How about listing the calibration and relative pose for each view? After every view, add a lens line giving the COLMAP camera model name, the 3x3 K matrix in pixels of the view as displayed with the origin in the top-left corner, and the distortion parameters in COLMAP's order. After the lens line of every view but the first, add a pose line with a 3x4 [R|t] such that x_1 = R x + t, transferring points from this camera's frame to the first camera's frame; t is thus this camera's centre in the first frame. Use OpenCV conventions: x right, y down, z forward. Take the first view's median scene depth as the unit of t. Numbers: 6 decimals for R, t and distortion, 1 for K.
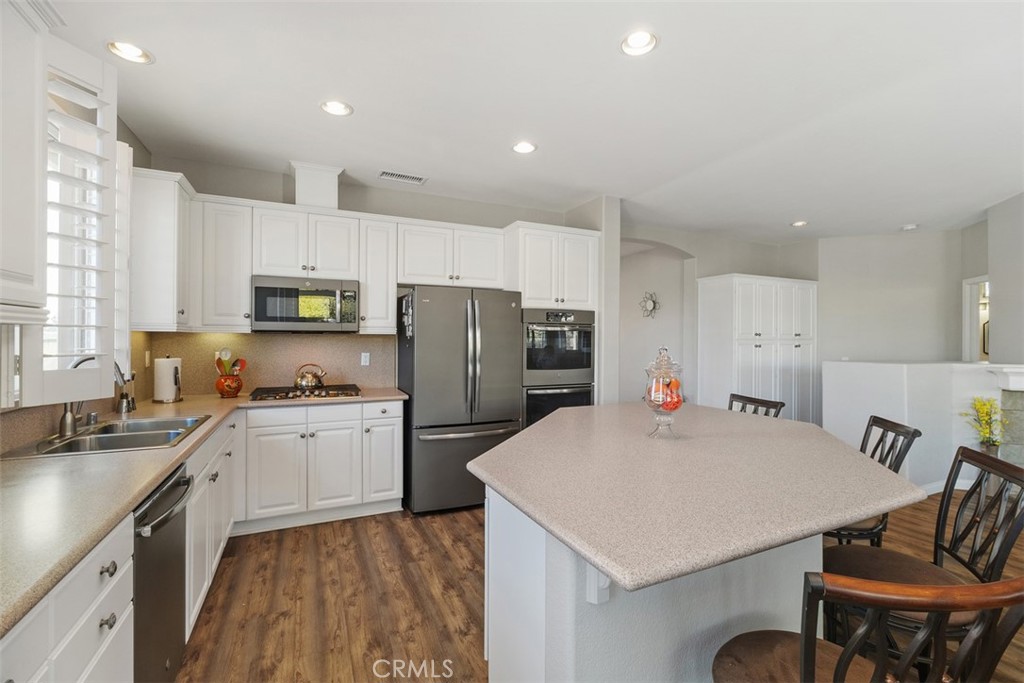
lens RADIAL K [[445.2, 0, 515.9], [0, 445.2, 337.8], [0, 0, 1]] dist [-0.000011, 0.000060]
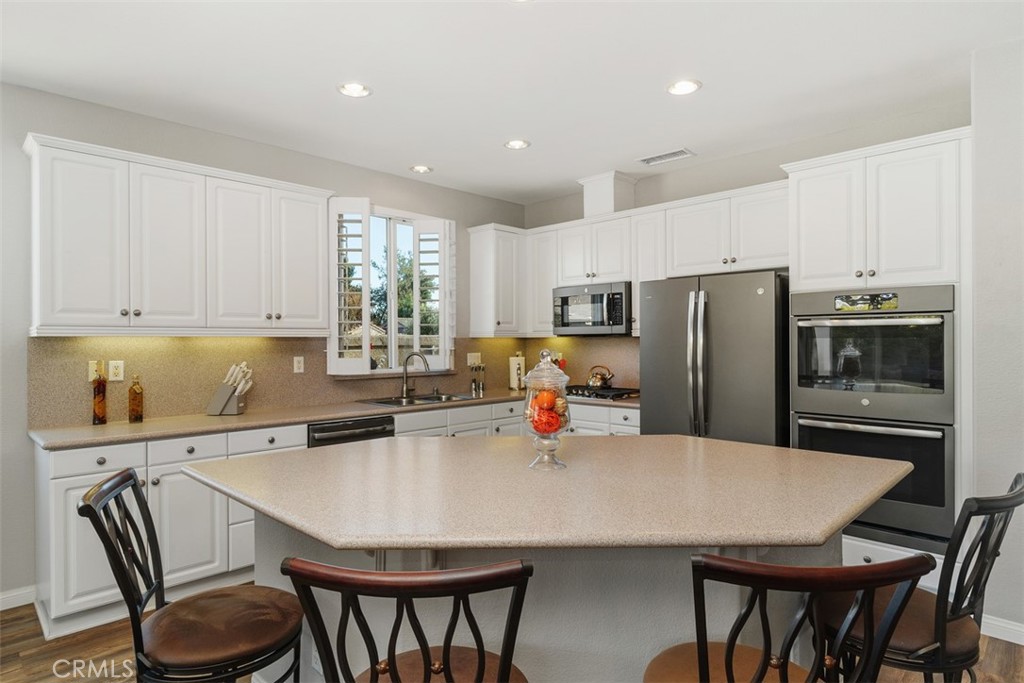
lens RADIAL K [[566.4, 0, 511.7], [0, 566.4, 338.3], [0, 0, 1]] dist [-0.003502, 0.001819]
pose [[0.347720, -0.010826, -0.937536, 0.735596], [0.009293, 0.999924, -0.008100, 0.003255], [0.937552, -0.005896, 0.347795, 0.350525]]
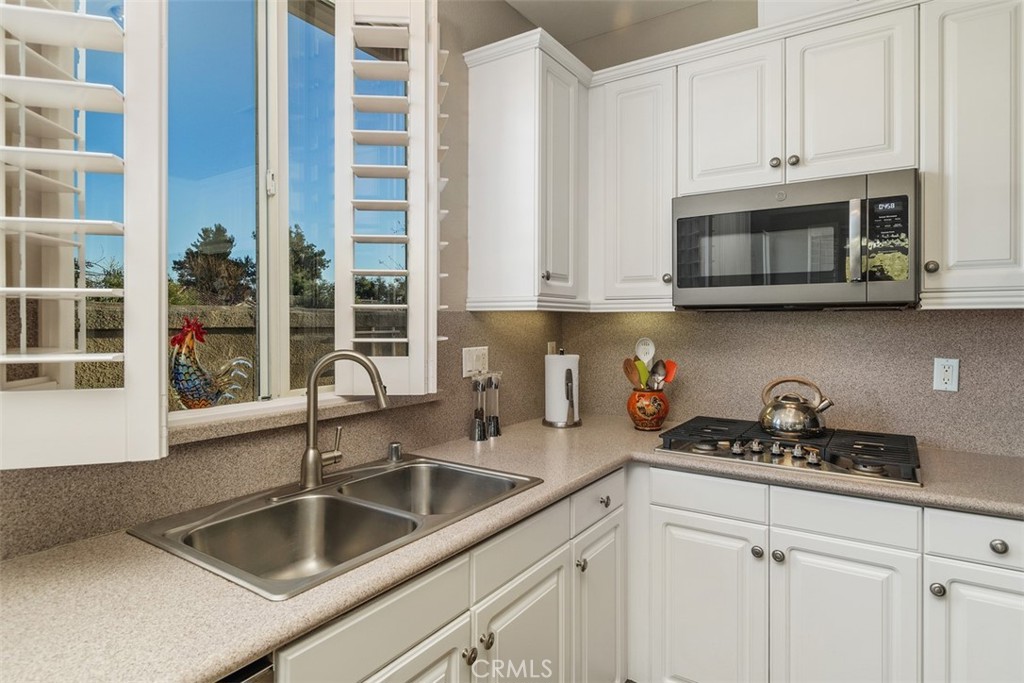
lens RADIAL K [[566.4, 0, 515.4], [0, 566.4, 322.9], [0, 0, 1]] dist [-0.003502, 0.001819]
pose [[0.519632, -0.001749, -0.854388, -0.127252], [0.004035, 0.999992, 0.000407, 0.001229], [0.854381, -0.003659, 0.519635, 0.481885]]
